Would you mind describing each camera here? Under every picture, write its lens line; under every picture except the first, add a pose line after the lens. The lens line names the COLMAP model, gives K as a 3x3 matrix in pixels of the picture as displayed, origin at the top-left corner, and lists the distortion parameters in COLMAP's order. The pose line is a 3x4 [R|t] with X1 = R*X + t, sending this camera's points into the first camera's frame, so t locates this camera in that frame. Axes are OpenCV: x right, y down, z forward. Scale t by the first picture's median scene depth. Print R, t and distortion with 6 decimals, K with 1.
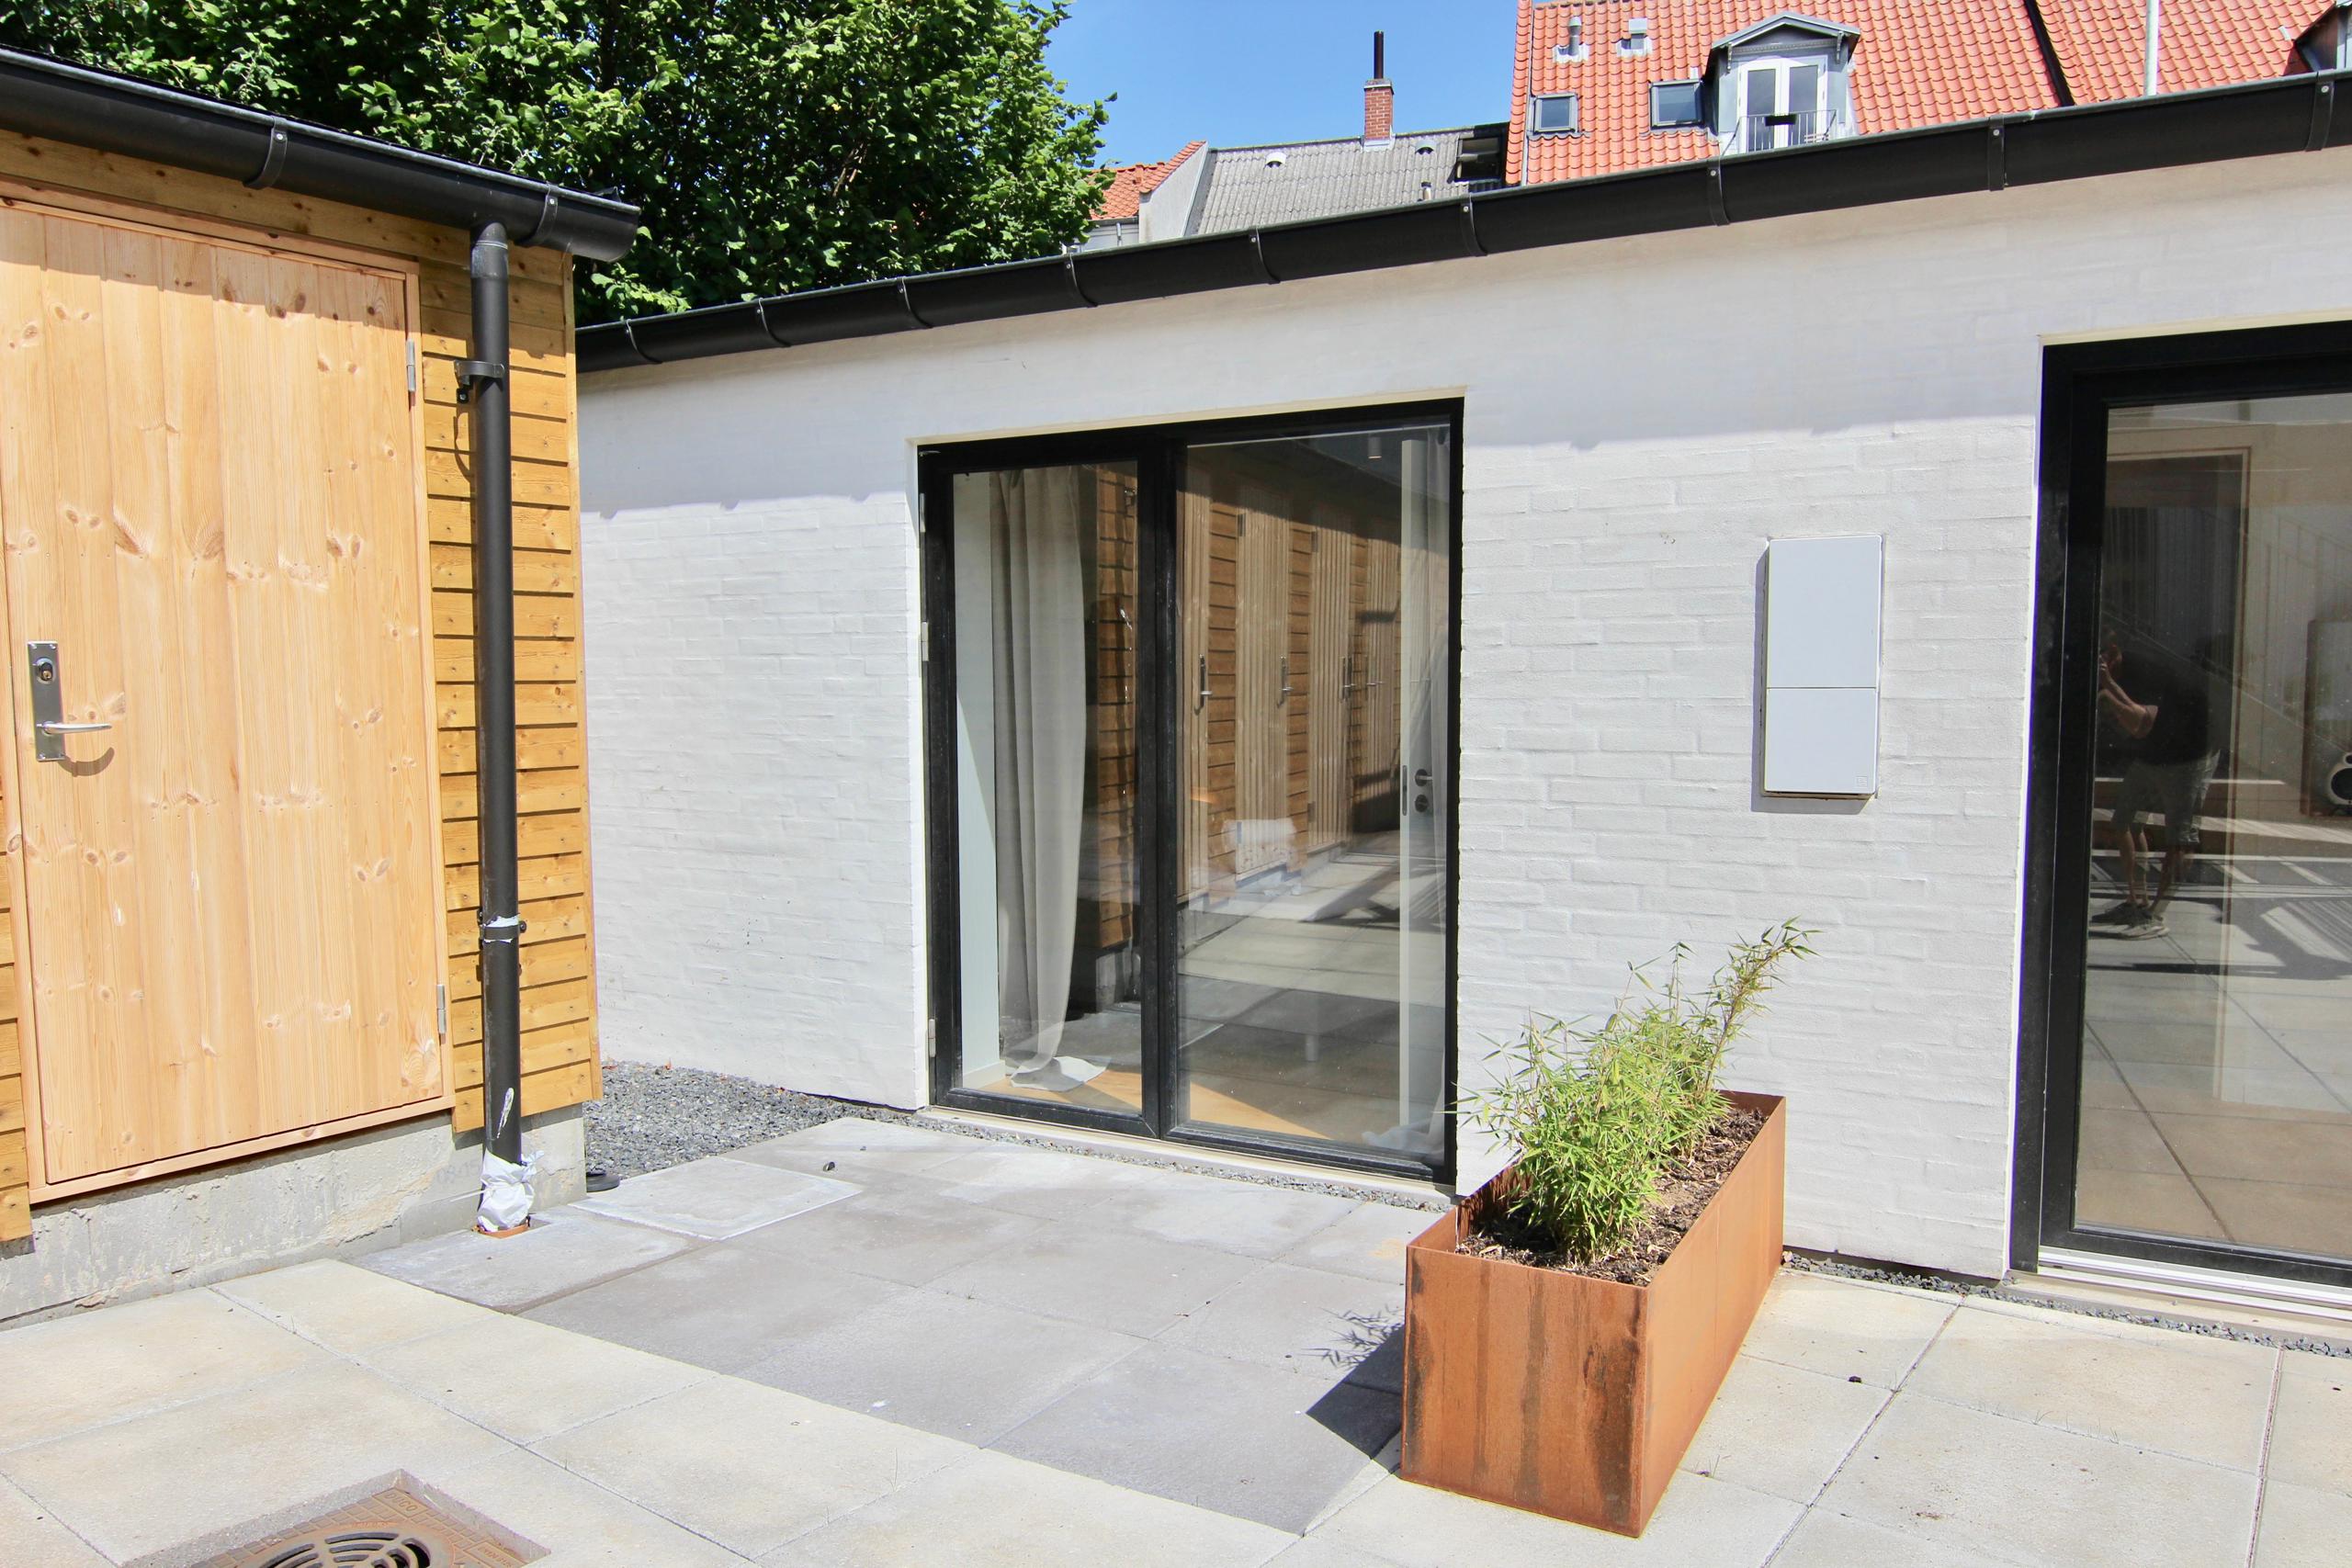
lens RADIAL K [[1642.4, 0, 1176.0], [0, 1642.4, 784.0], [0, 0, 1]] dist [0.002764, -0.012095]
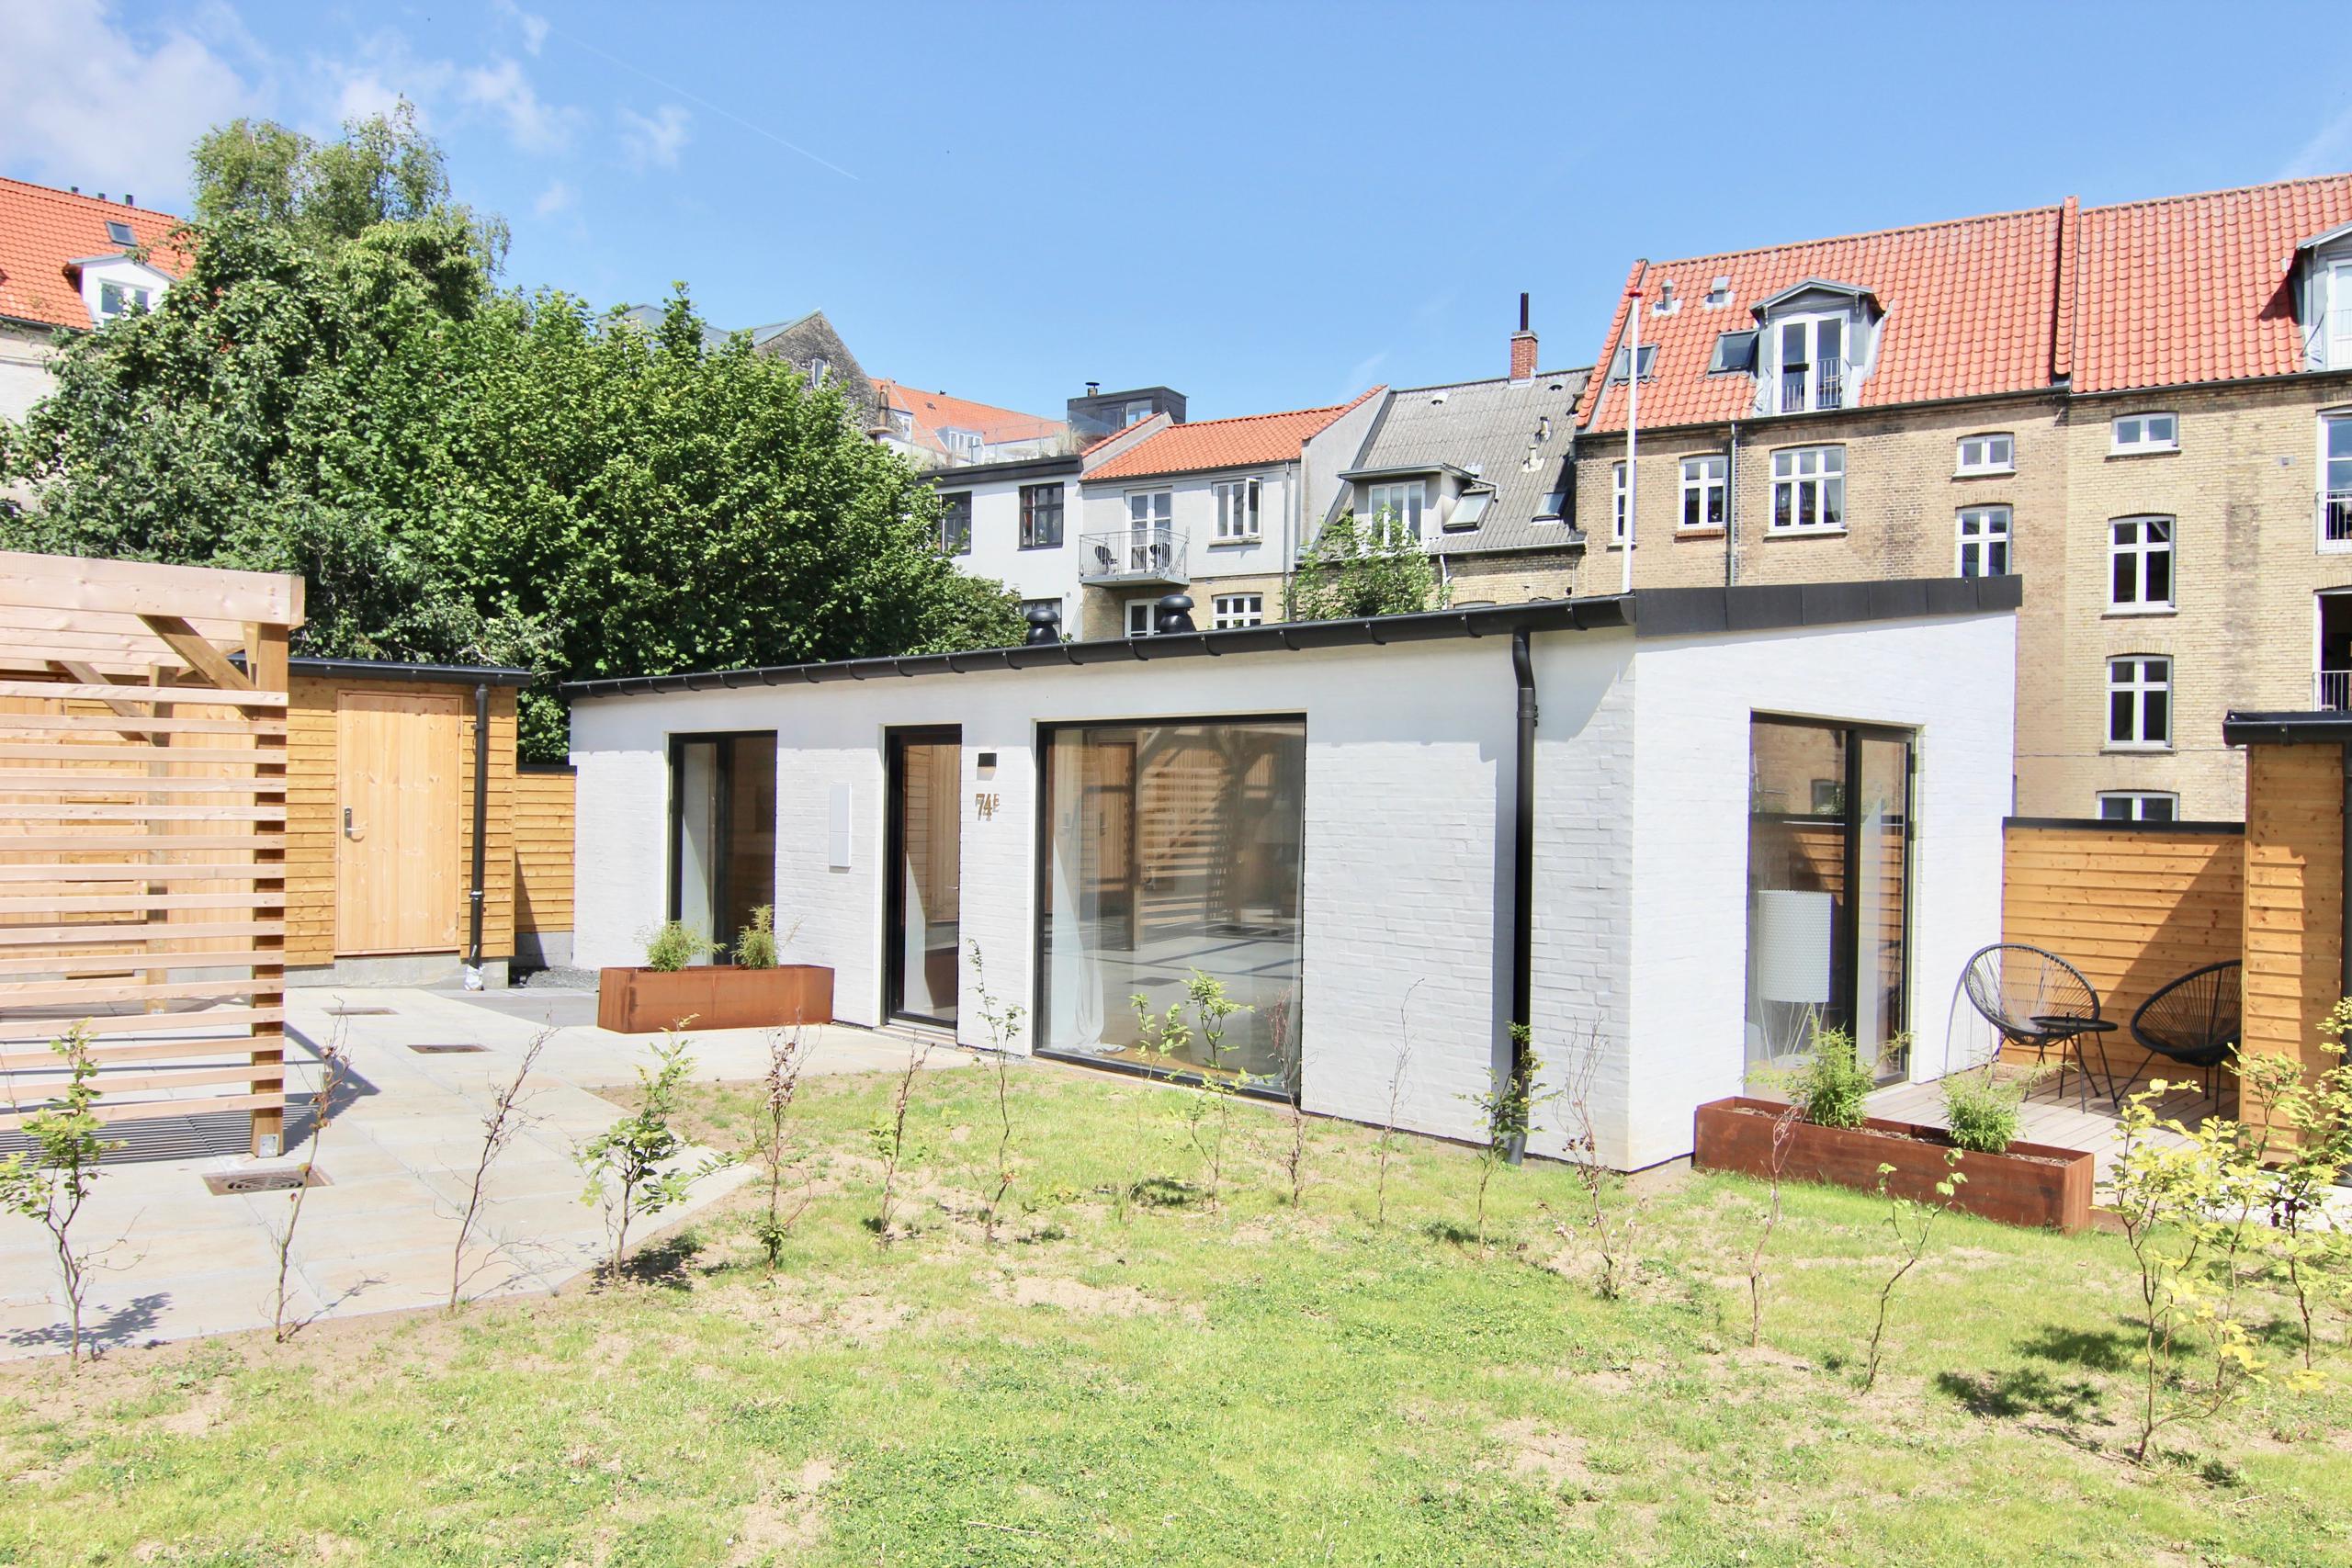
lens RADIAL K [[1642.4, 0, 1176.0], [0, 1642.4, 784.0], [0, 0, 1]] dist [0.002764, -0.012095]
pose [[0.958324, 0.018808, -0.285065, 0.274232], [-0.040687, 0.996645, -0.071023, 0.006371], [0.282773, 0.079662, 0.955873, -0.258183]]
